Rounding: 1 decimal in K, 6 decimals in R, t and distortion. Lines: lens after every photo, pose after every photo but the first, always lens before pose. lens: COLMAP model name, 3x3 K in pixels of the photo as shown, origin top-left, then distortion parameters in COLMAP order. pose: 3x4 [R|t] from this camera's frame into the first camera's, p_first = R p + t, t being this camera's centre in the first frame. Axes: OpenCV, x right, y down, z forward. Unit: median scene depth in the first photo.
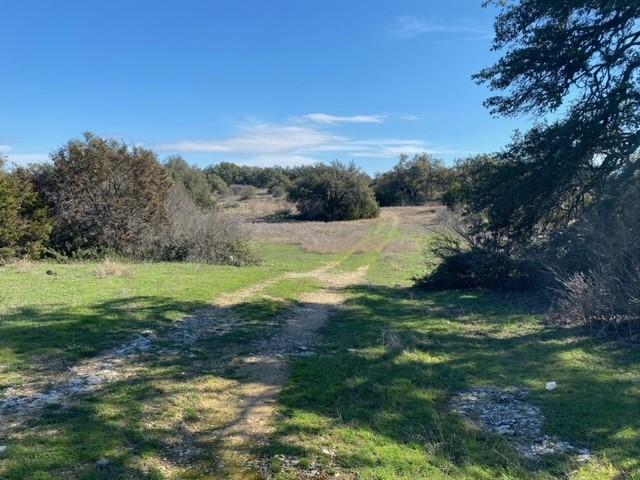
lens RADIAL K [[483.8, 0, 318.7], [0, 483.8, 241.8], [0, 0, 1]] dist [0.046859, -0.040902]
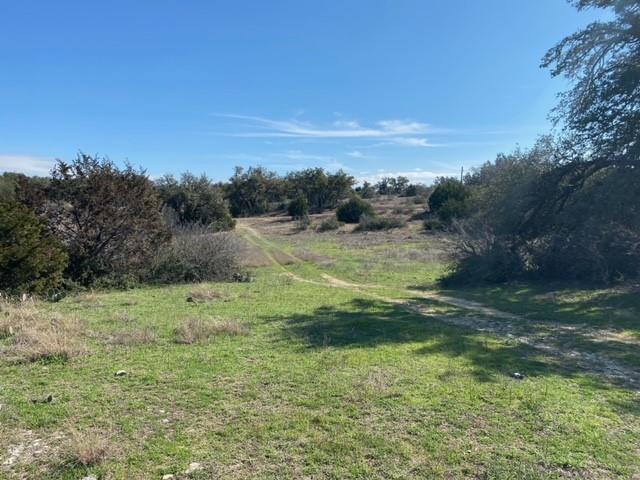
lens RADIAL K [[483.8, 0, 320.1], [0, 483.8, 240.5], [0, 0, 1]] dist [0.046859, -0.040902]
pose [[0.918797, -0.048090, 0.391791, -0.101813], [0.057268, 0.998290, -0.011766, -0.004207], [-0.390555, 0.033248, 0.919979, -0.001511]]
